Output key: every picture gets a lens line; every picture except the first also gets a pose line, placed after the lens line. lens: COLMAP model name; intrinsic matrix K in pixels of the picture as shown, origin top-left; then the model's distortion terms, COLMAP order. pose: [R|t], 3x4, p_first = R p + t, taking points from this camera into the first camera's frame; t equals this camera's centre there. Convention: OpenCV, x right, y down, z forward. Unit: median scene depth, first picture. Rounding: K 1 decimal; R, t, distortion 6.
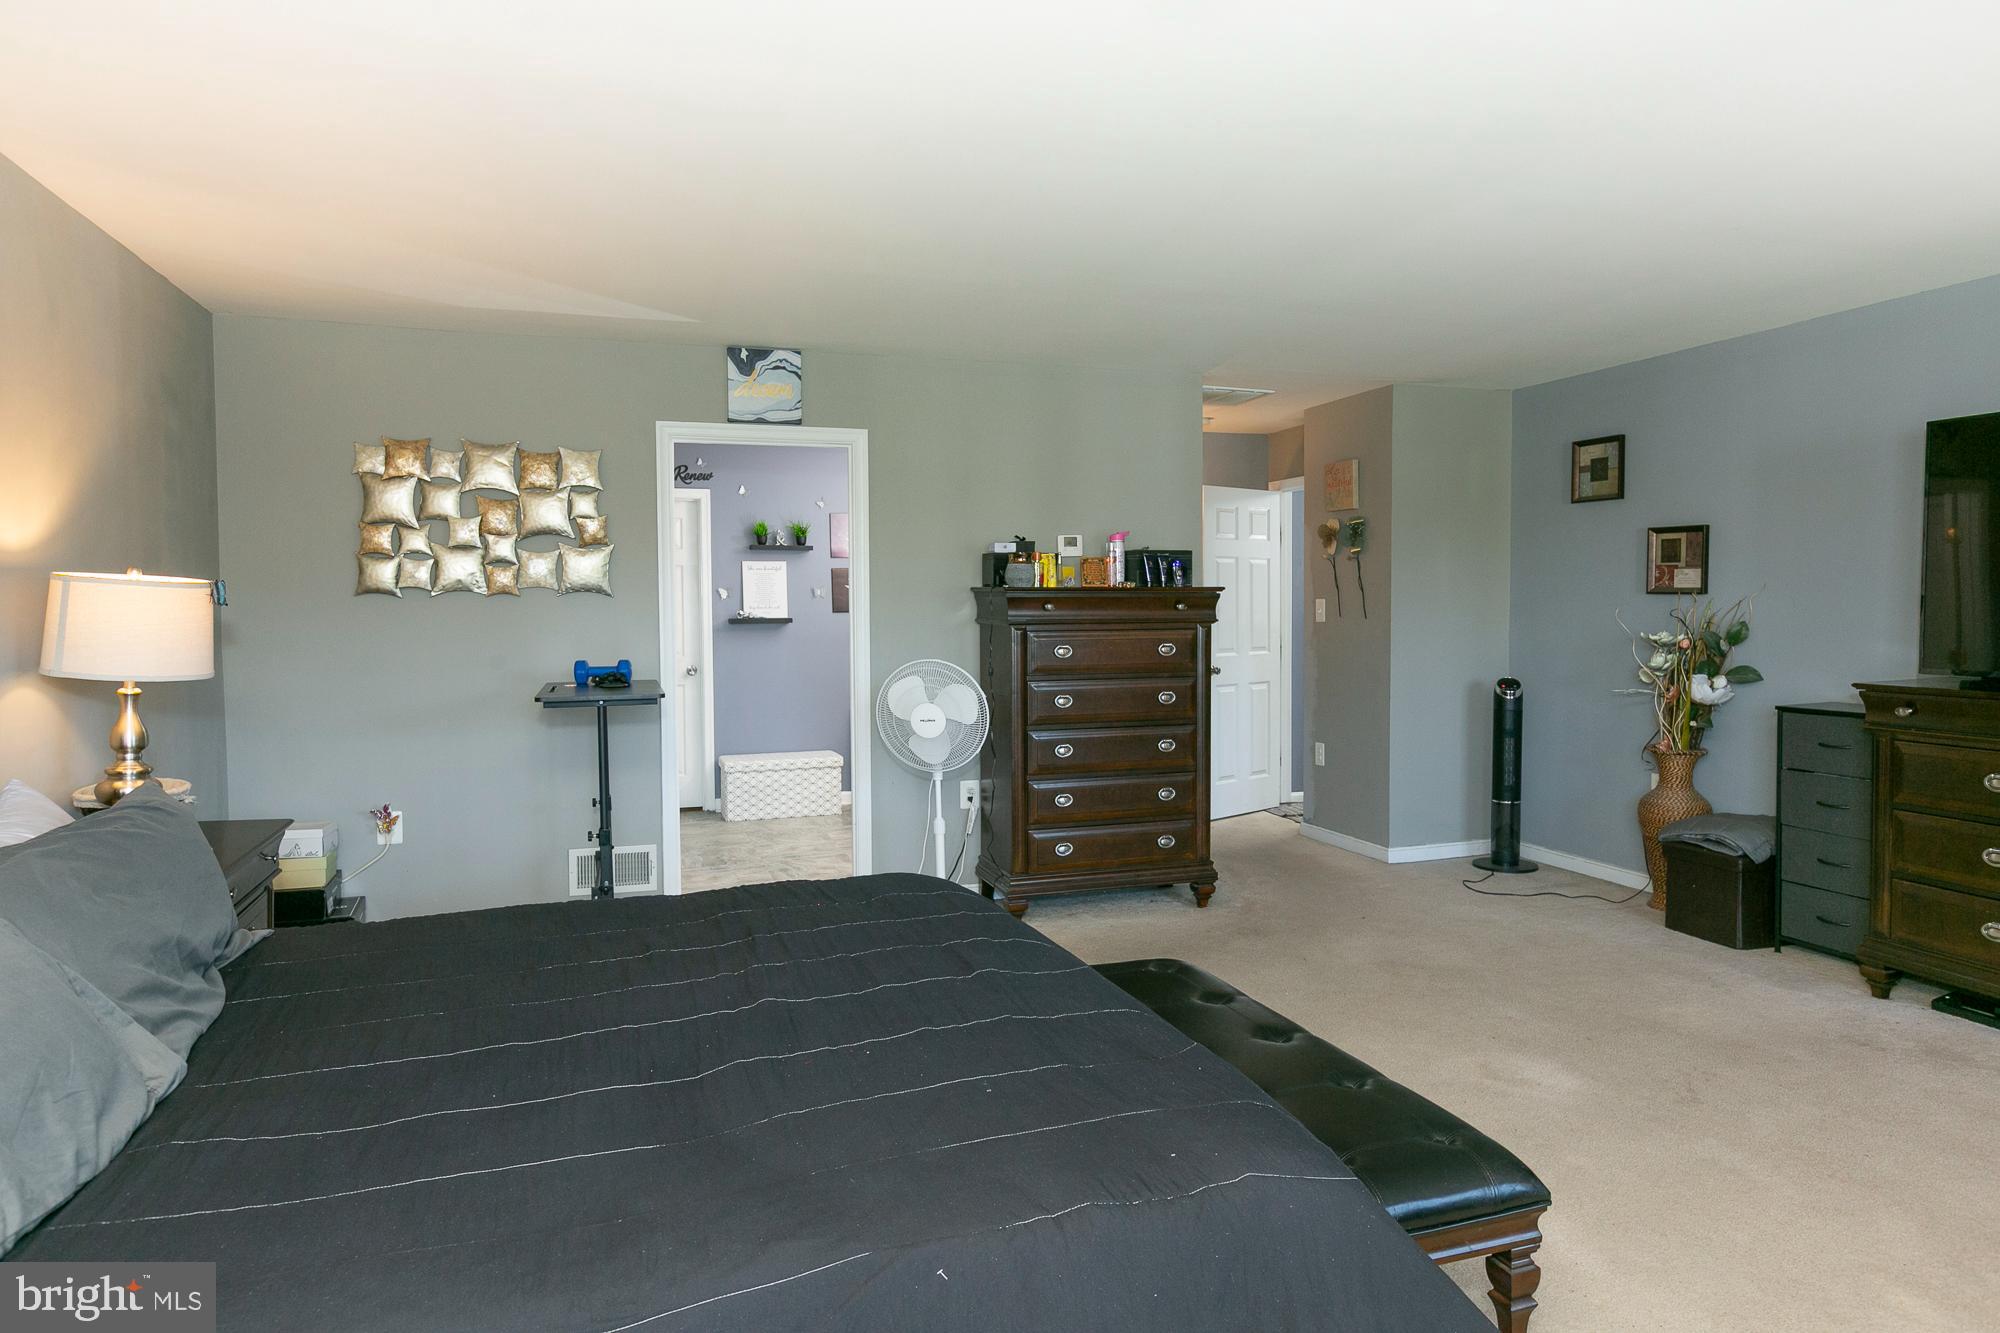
lens RADIAL K [[1221.5, 0, 1000.0], [0, 1221.5, 666.5], [0, 0, 1]] dist [-0.000256, -0.002352]
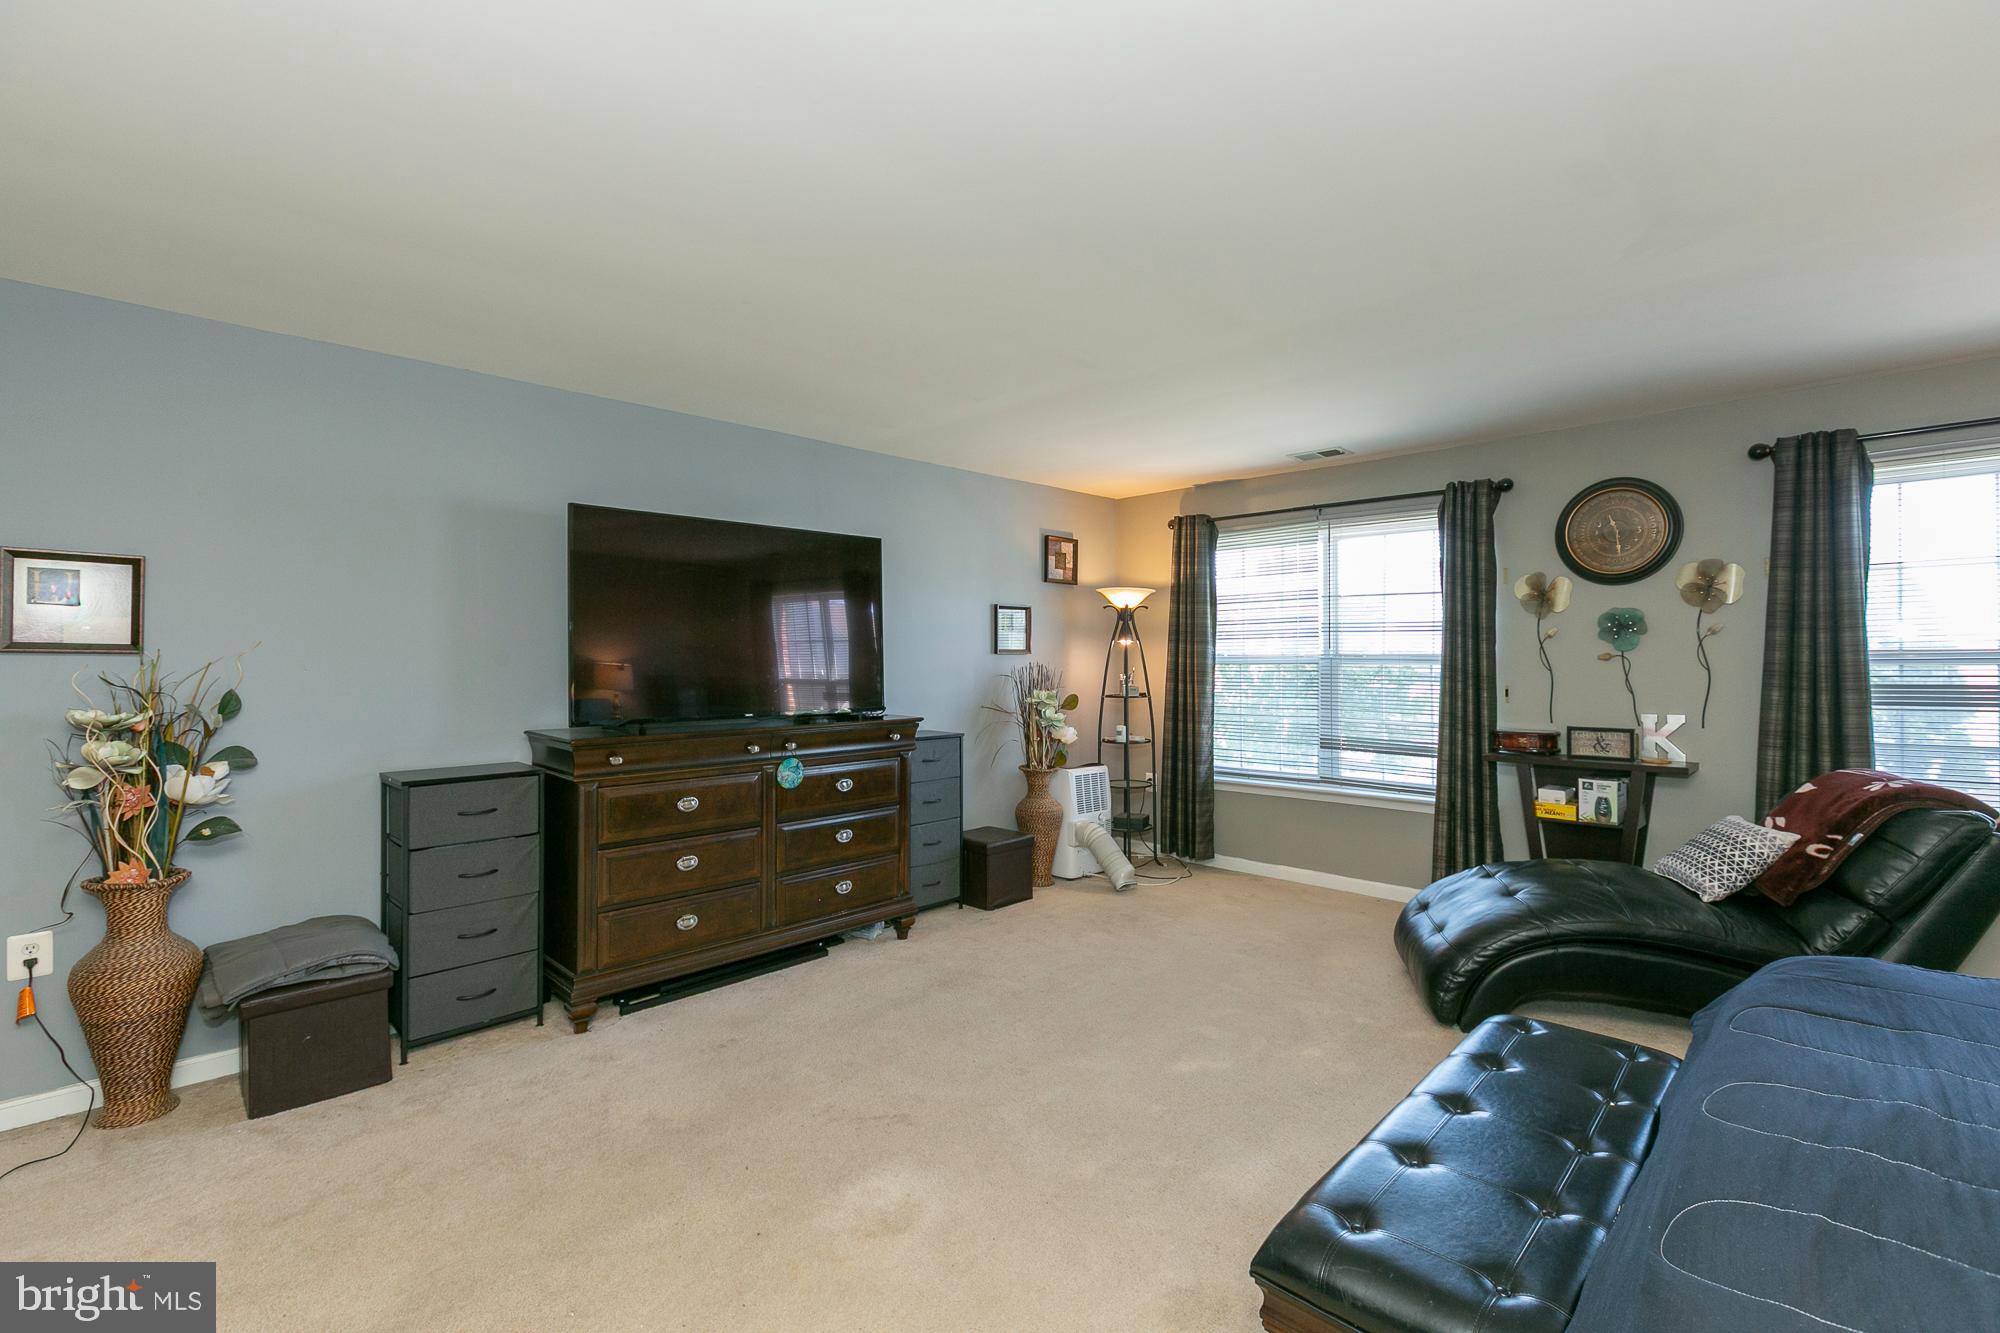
lens RADIAL K [[893.4, 0, 1005.8], [0, 893.4, 659.1], [0, 0, 1]] dist [-0.001292, -0.000154]
pose [[-0.458109, 0.007490, 0.888864, -0.119331], [0.051788, 0.998491, 0.018277, -0.040444], [-0.887386, 0.054406, -0.457806, 0.817260]]
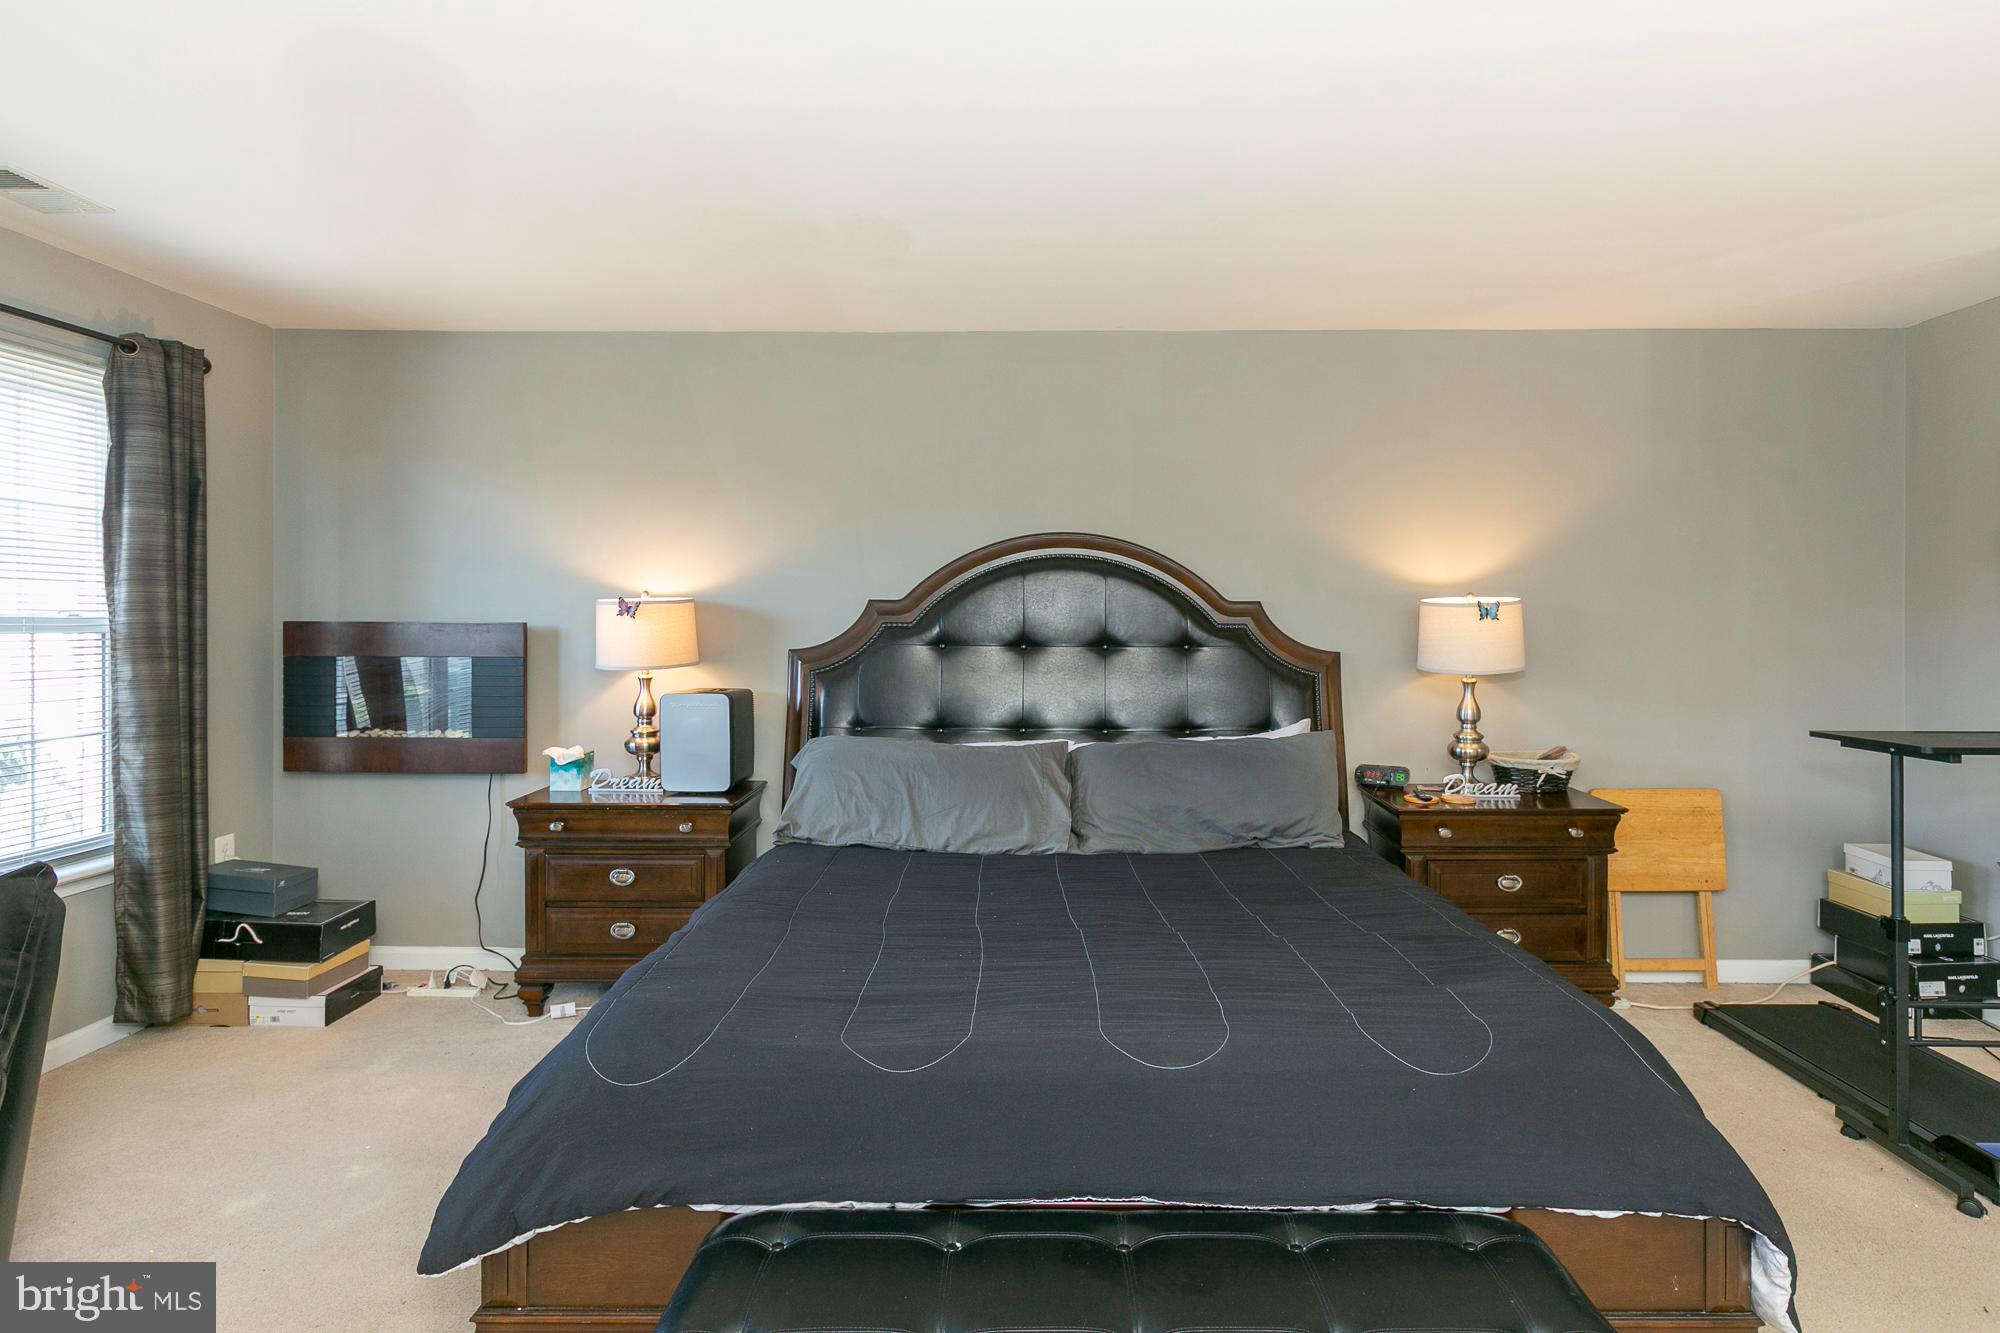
lens RADIAL K [[1072.7, 0, 1038.3], [0, 1072.7, 624.4], [0, 0, 1]] dist [0.000964, -0.000287]
pose [[-0.333802, 0.007910, -0.942610, 0.374587], [-0.046970, 0.998583, 0.025013, -0.031040], [0.941472, 0.052623, -0.332958, 0.561010]]
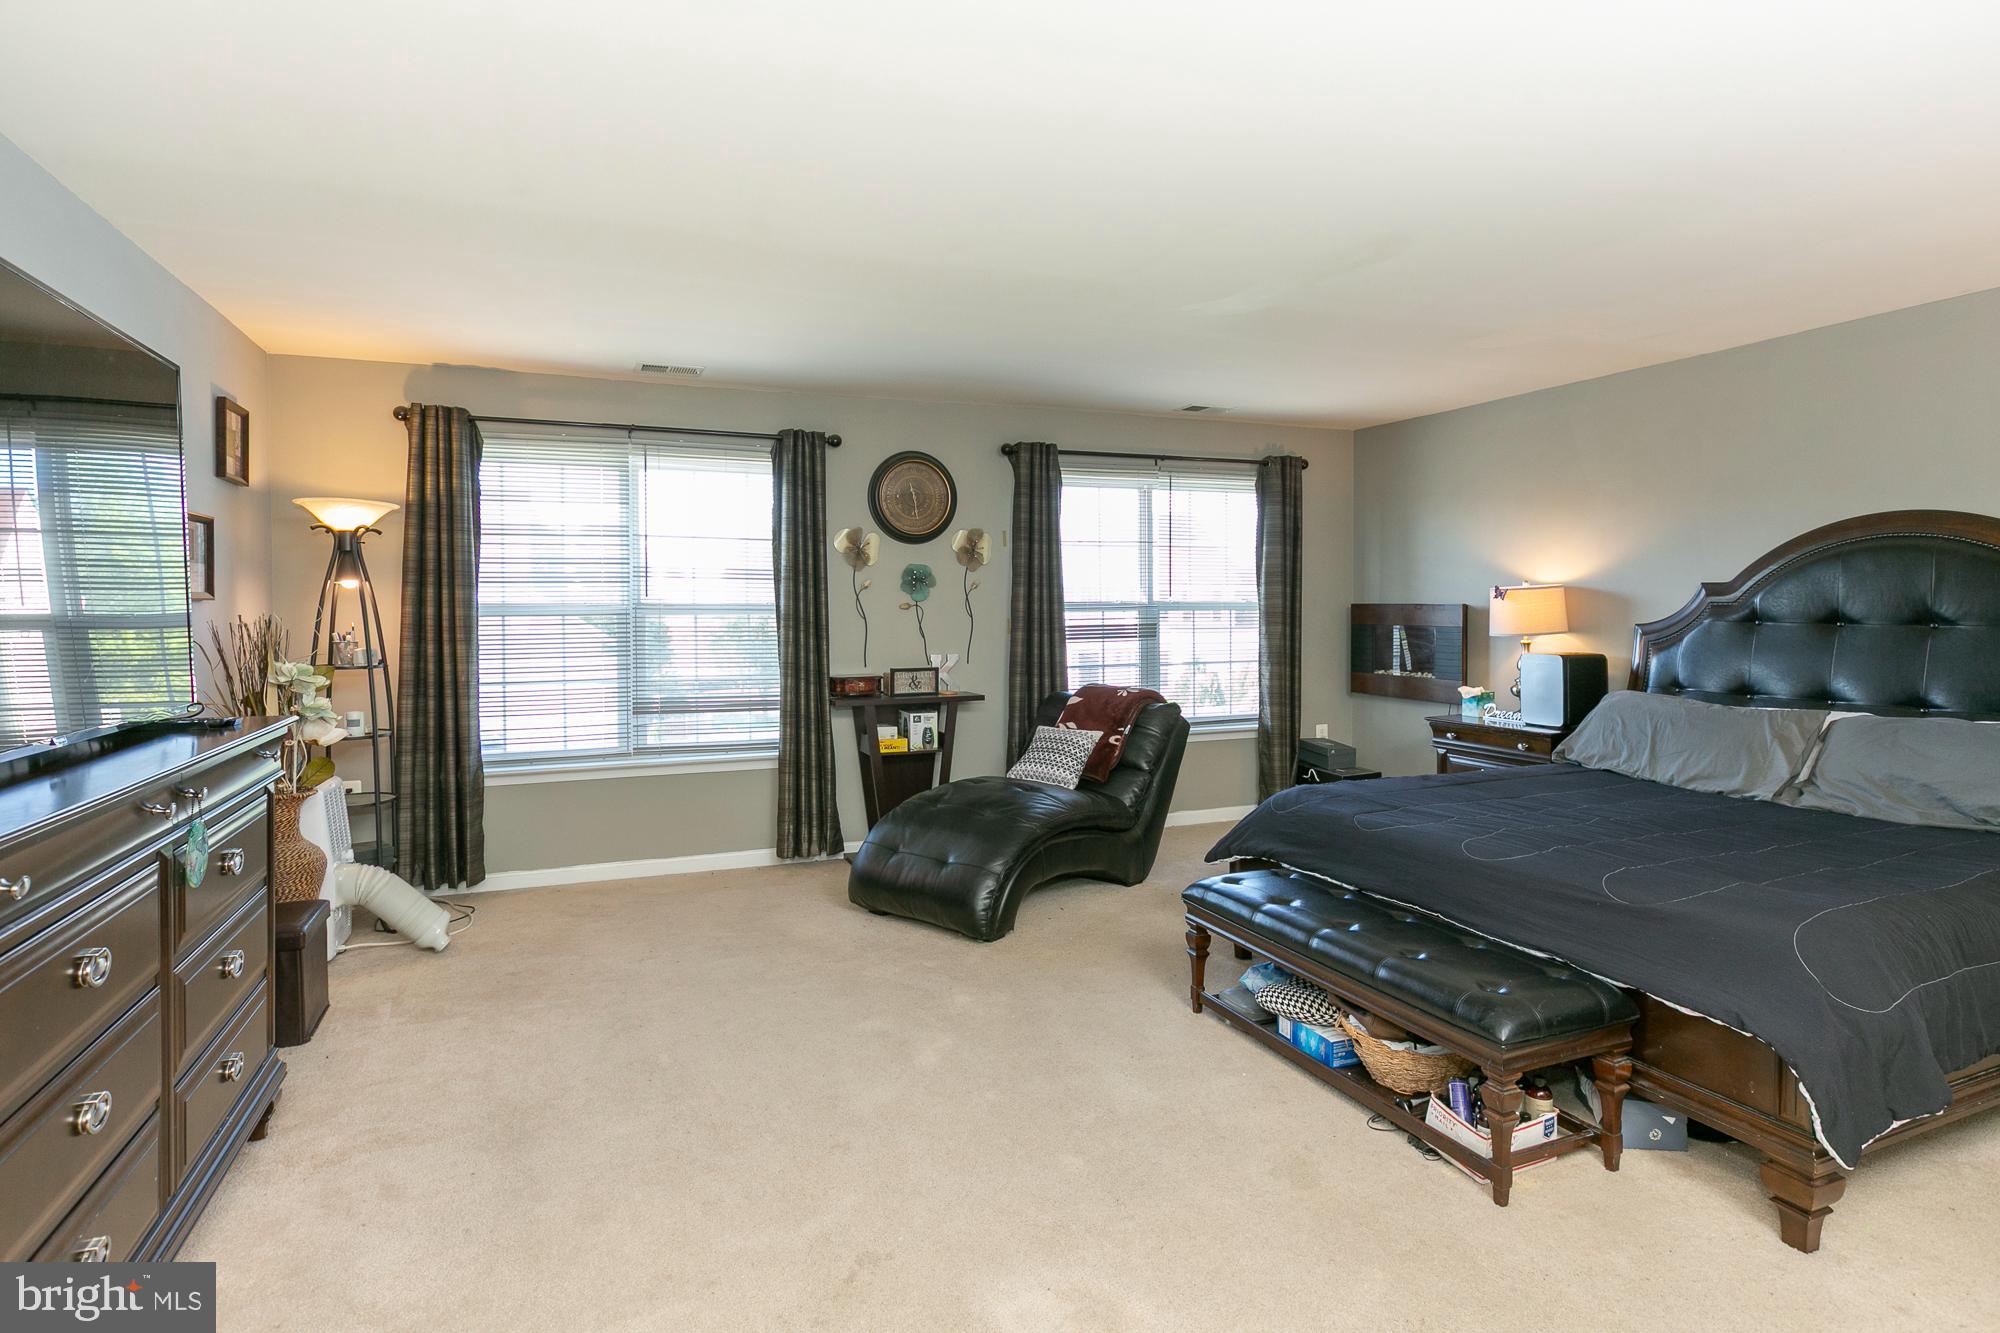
lens RADIAL K [[1040.5, 0, 993.6], [0, 1040.5, 628.5], [0, 0, 1]] dist [0.004533, 0.000702]
pose [[-0.998248, 0.011873, -0.057972, 0.339308], [0.007641, 0.997326, 0.072677, -0.054949], [0.058680, 0.072107, -0.995669, 1.054953]]
